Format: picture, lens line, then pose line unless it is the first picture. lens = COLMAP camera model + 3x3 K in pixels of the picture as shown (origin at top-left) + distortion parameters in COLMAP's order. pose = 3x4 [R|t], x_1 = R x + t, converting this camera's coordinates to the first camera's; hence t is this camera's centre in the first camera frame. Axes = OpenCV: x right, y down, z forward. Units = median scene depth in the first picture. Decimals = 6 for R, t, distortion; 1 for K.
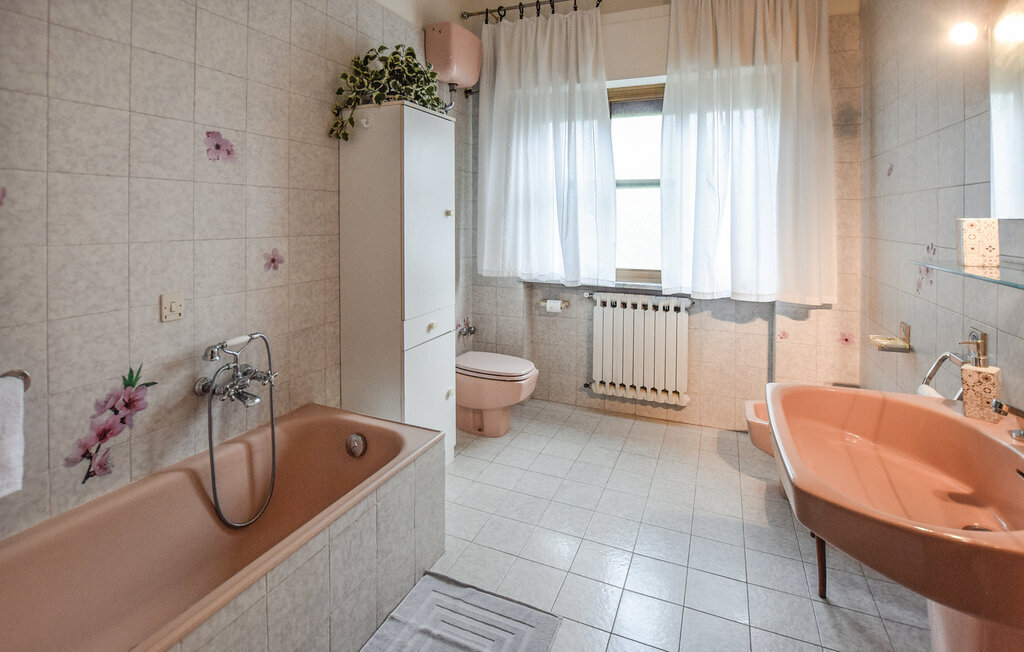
lens RADIAL K [[483.1, 0, 512.8], [0, 483.1, 224.8], [0, 0, 1]] dist [-0.026662, -0.000389]
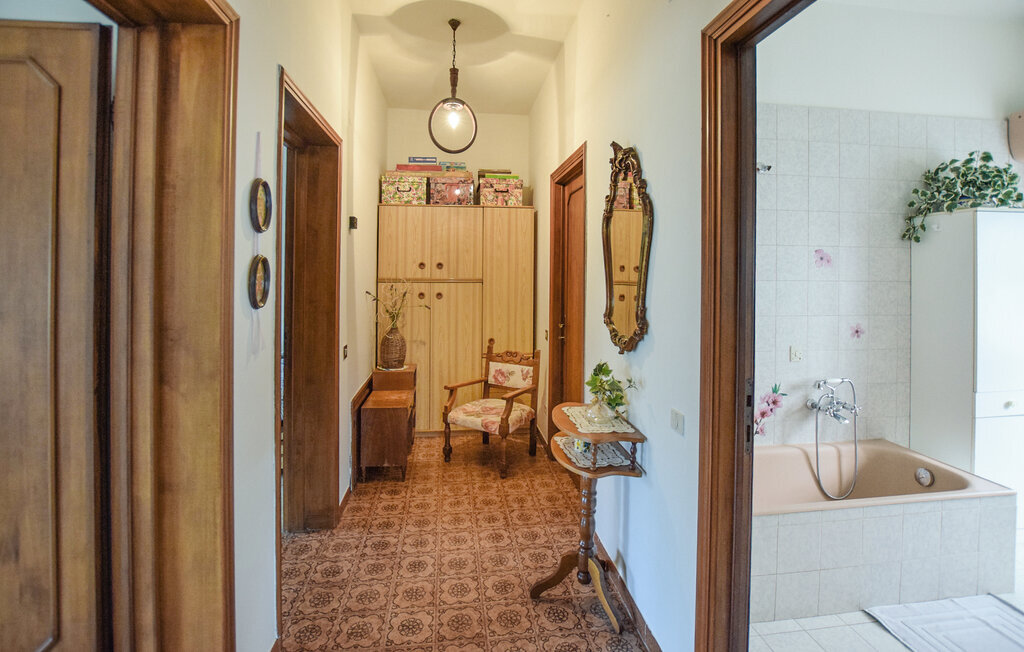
lens RADIAL K [[471.3, 0, 510.3], [0, 471.3, 271.5], [0, 0, 1]] dist [-0.024114, 0.000639]
pose [[0.506221, -0.003205, -0.862398, 0.196353], [-0.018513, 0.999722, -0.014583, -0.070898], [0.862205, 0.023348, 0.506021, -0.658115]]
